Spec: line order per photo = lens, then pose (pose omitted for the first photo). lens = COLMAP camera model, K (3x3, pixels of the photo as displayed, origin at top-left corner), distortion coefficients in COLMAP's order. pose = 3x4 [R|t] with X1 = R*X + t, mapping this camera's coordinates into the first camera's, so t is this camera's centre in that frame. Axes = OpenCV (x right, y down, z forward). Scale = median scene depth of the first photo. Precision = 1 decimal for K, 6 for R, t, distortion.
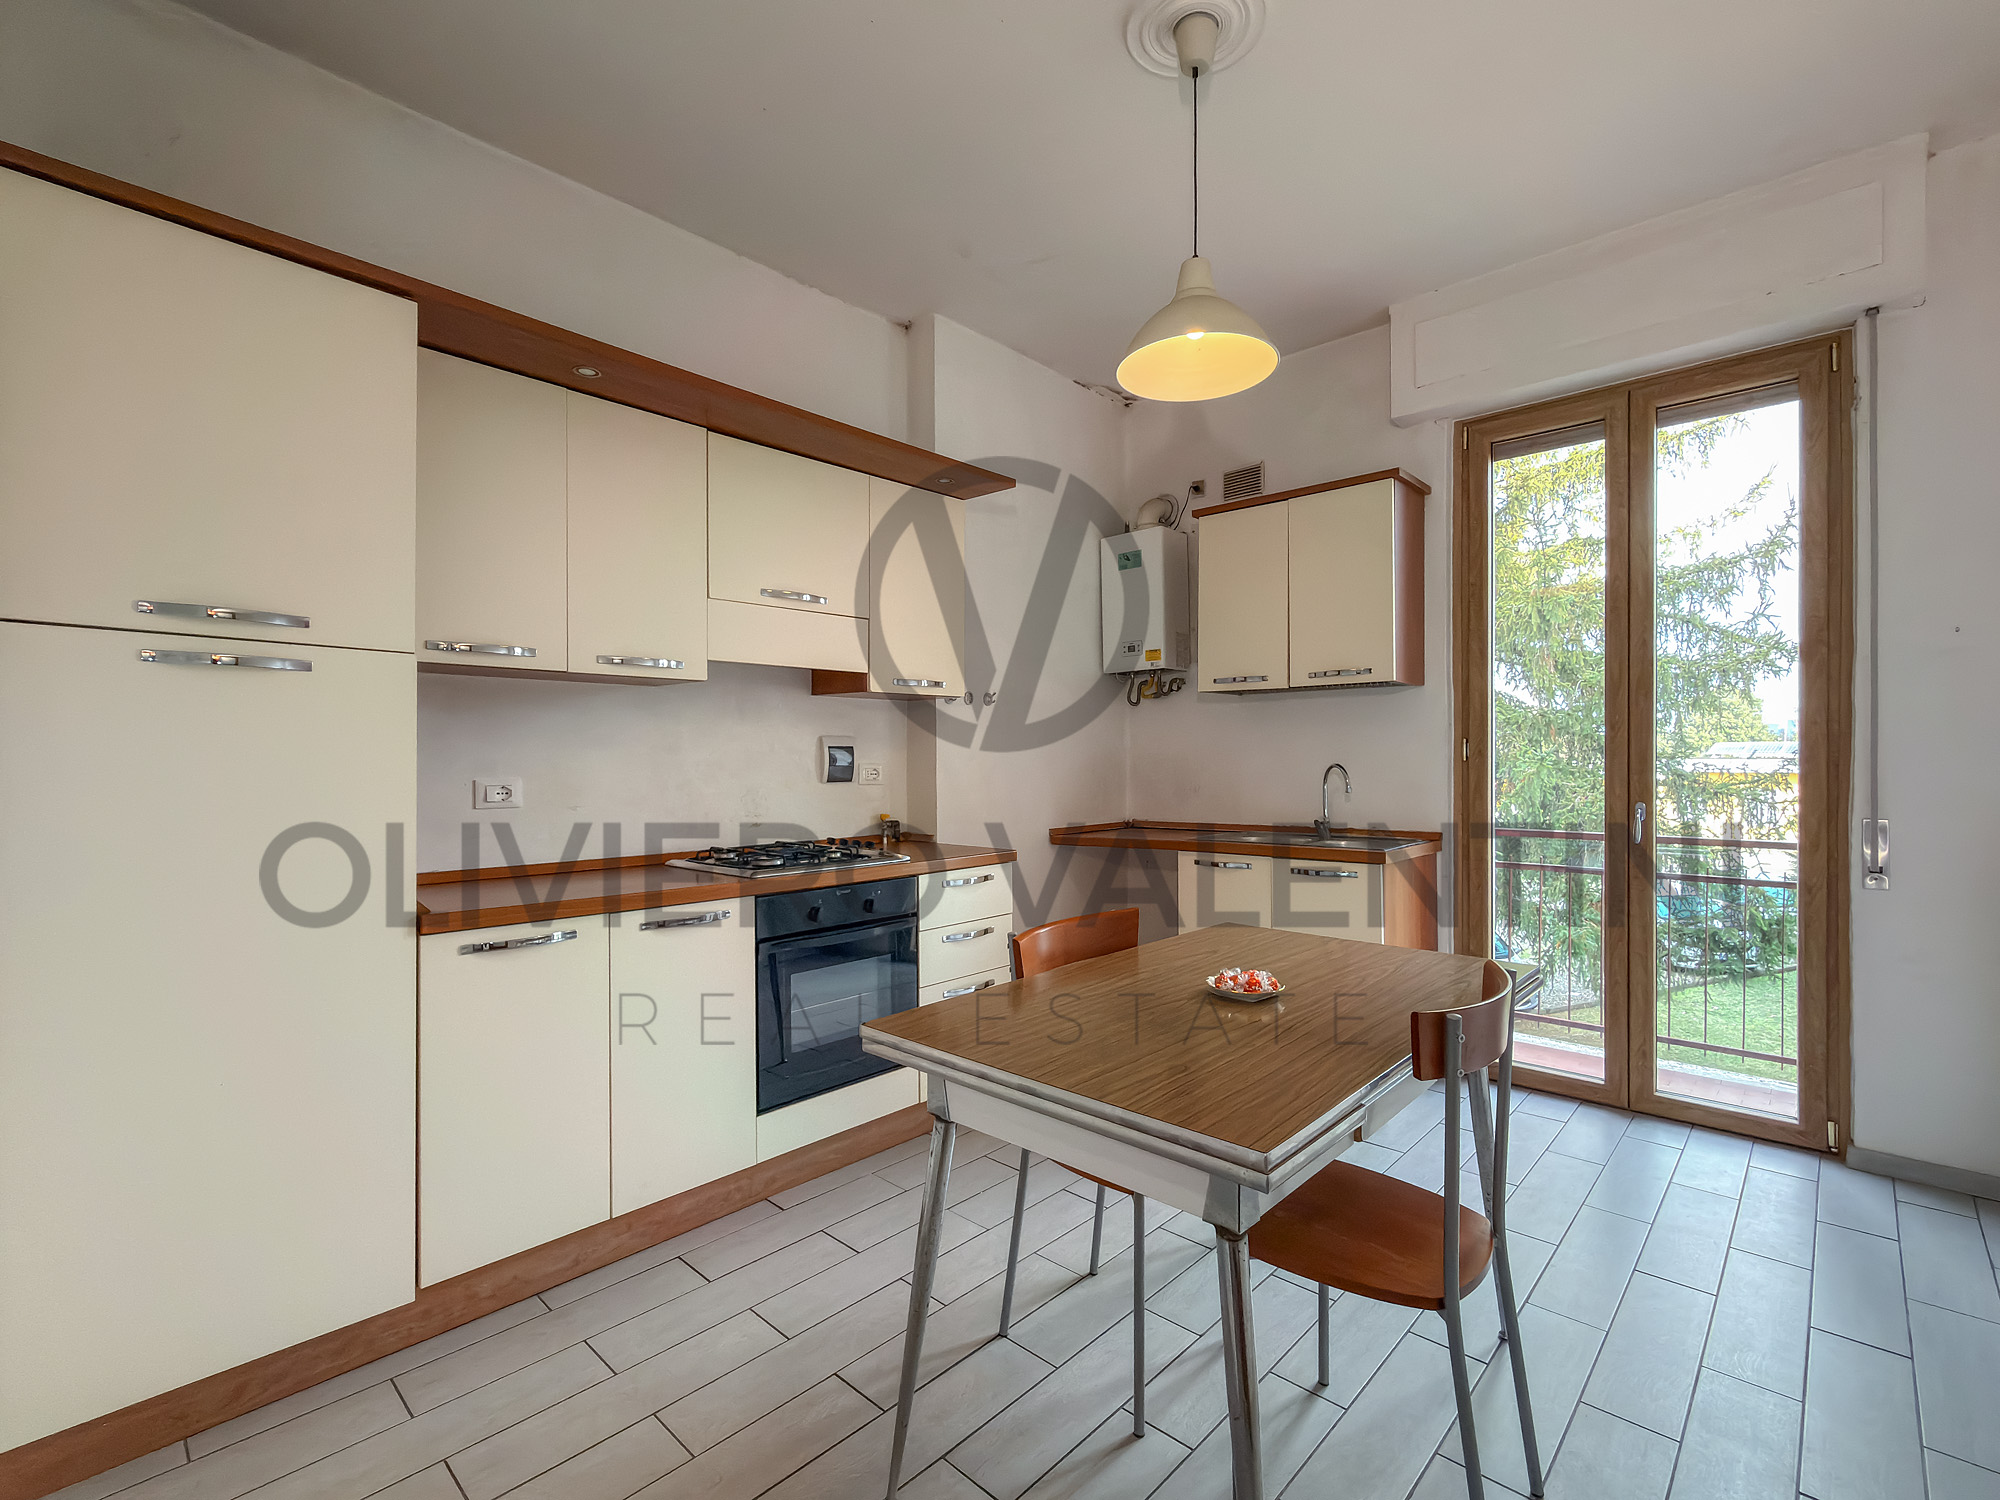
lens RADIAL K [[963.7, 0, 1002.3], [0, 963.7, 765.4], [0, 0, 1]] dist [0.022196, 0.000136]
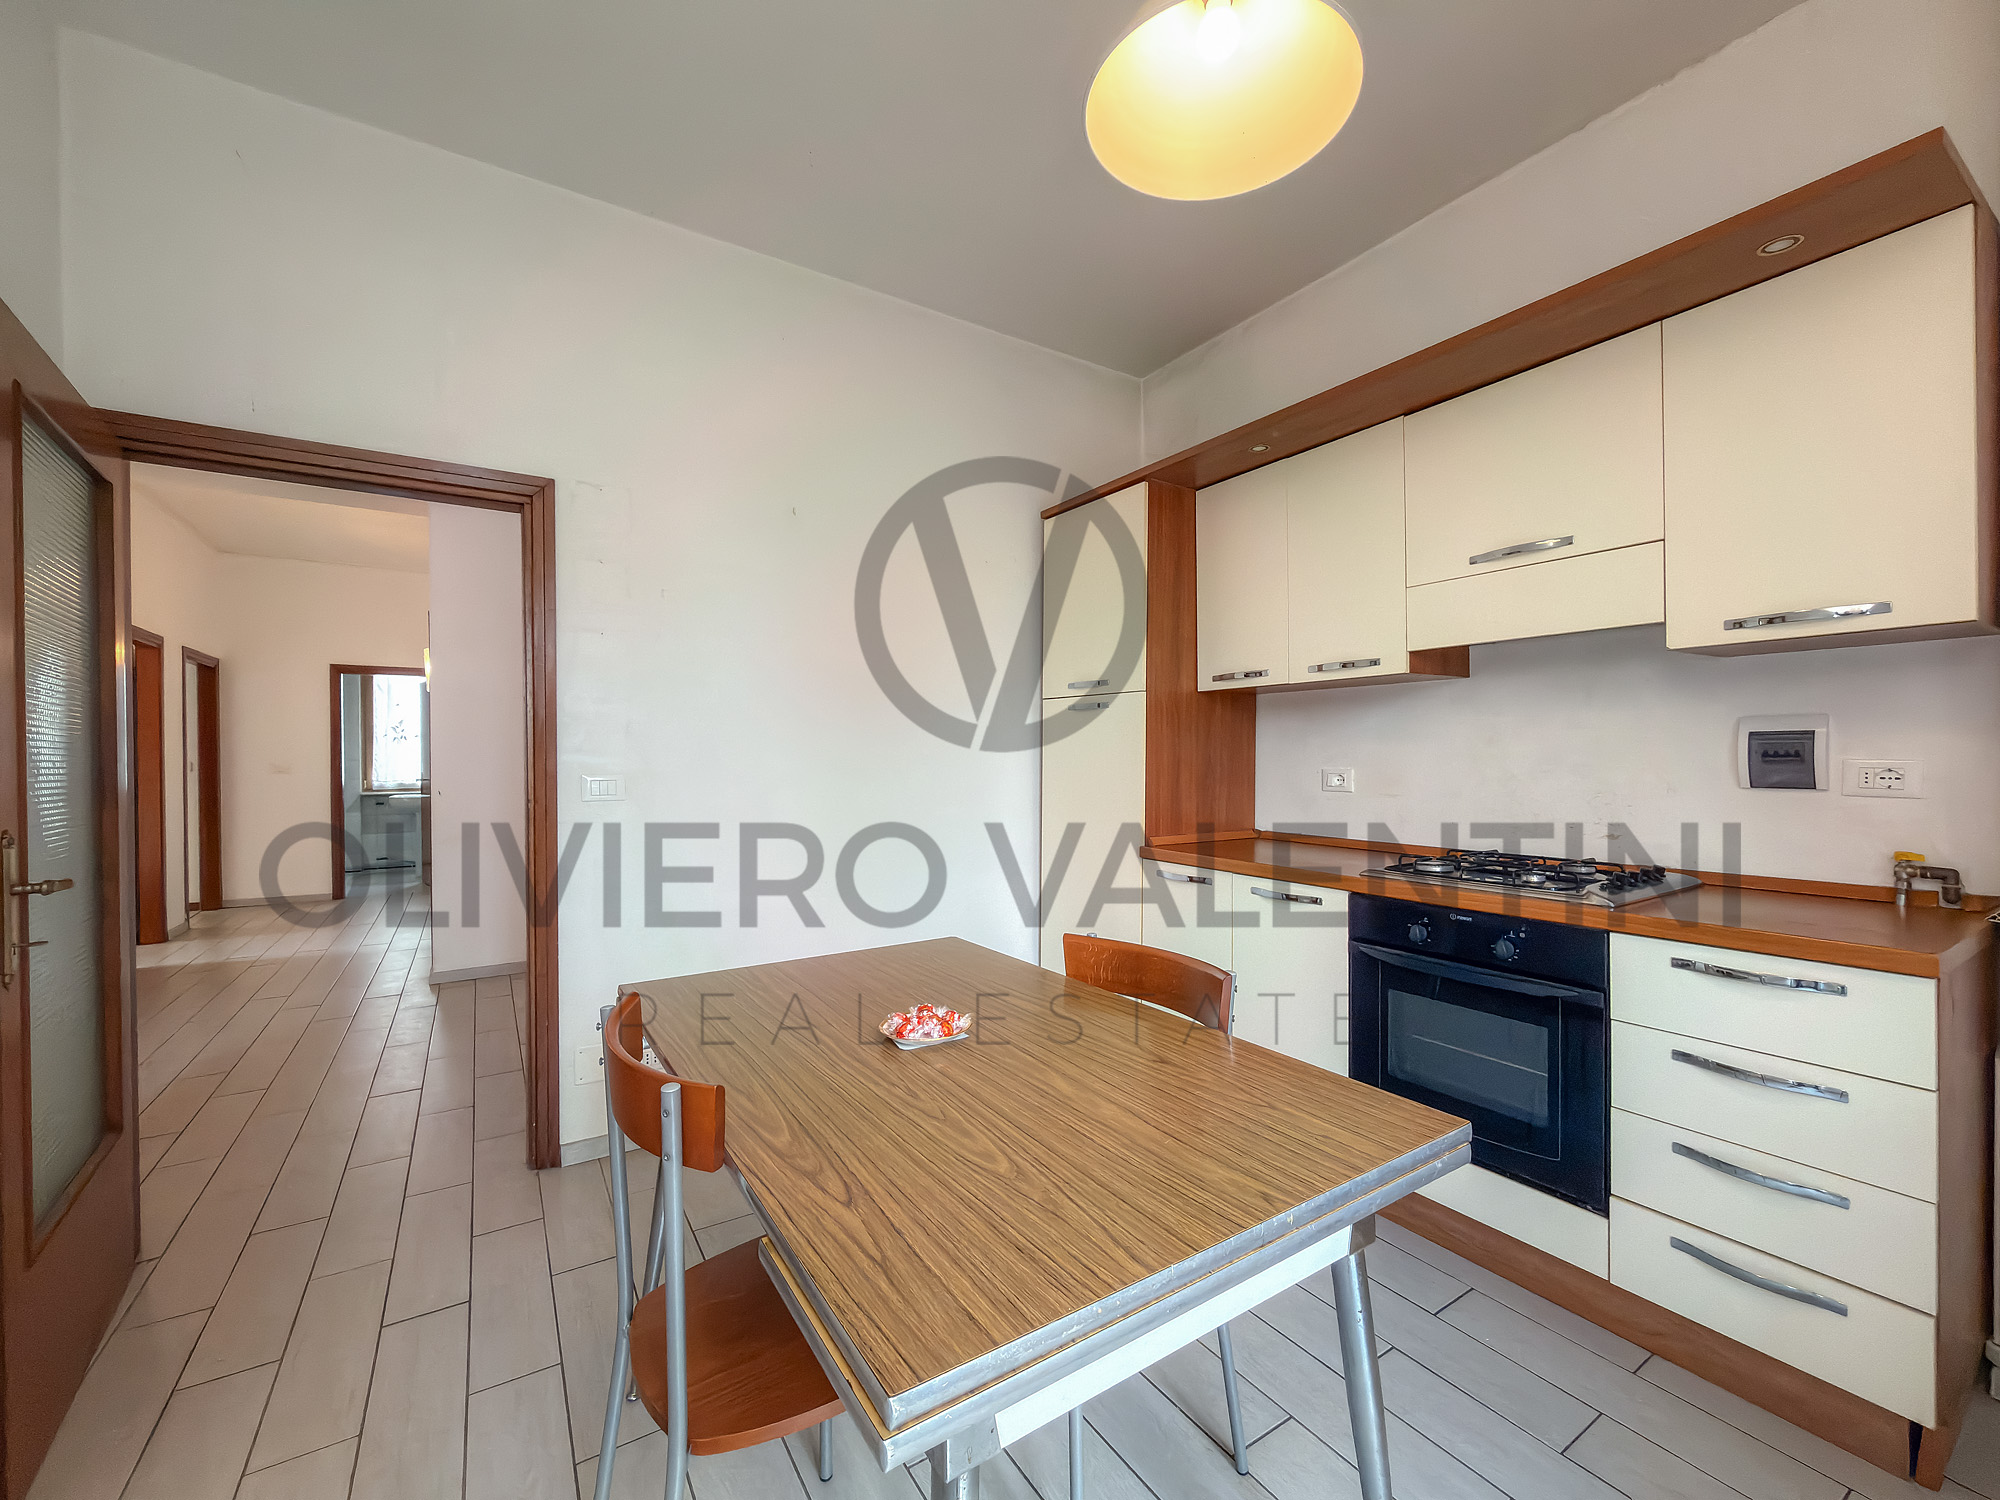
lens RADIAL K [[815.6, 0, 996.0], [0, 815.6, 757.3], [0, 0, 1]] dist [-0.000987, 0.000228]
pose [[-0.235929, 0.005489, -0.971755, 0.563247], [-0.006630, 0.999952, 0.007258, -0.004810], [0.971748, 0.008155, -0.235881, 0.749411]]
